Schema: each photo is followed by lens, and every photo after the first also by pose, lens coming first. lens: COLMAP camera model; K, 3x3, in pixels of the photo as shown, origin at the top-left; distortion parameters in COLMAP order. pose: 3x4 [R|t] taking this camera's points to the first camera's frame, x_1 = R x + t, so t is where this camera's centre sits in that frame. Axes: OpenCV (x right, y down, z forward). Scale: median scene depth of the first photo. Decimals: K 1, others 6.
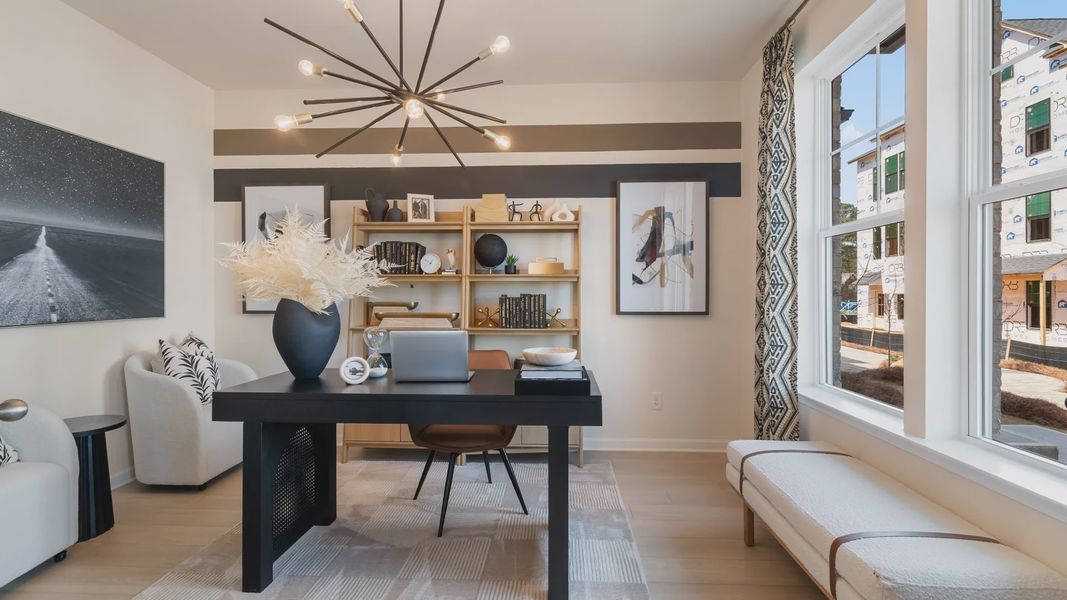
lens RADIAL K [[475.6, 0, 533.5], [0, 475.6, 300.0], [0, 0, 1]] dist [-0.001706, -0.000313]
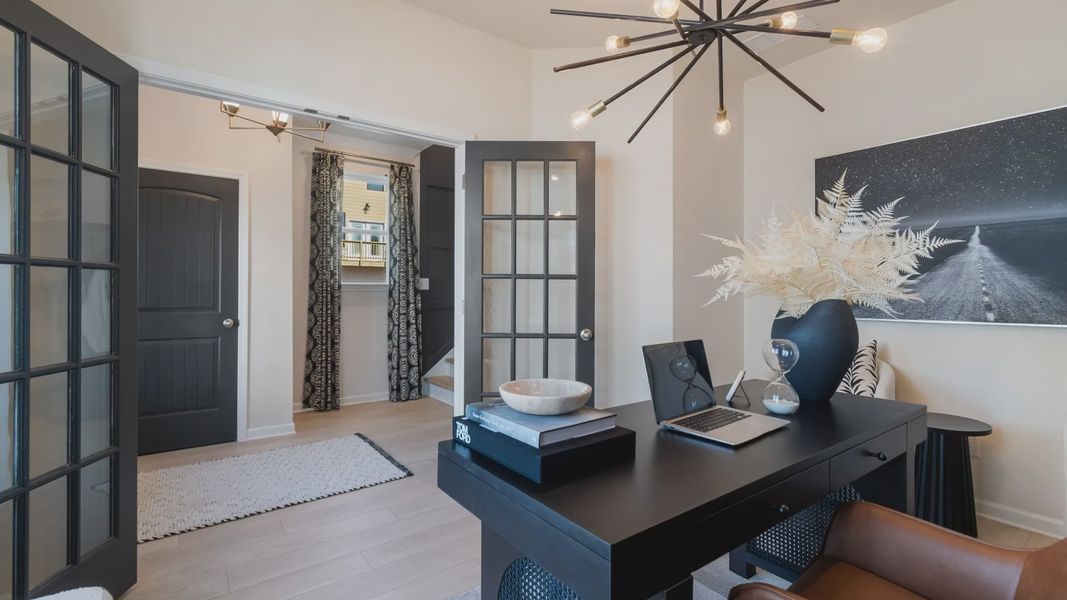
lens RADIAL K [[475.6, 0, 533.5], [0, 475.6, 300.0], [0, 0, 1]] dist [-0.001706, -0.000313]
pose [[-0.771748, -0.000448, -0.635929, 0.344503], [-0.015908, 0.999700, 0.018601, -0.000099], [0.635730, 0.024472, -0.771524, 1.175200]]
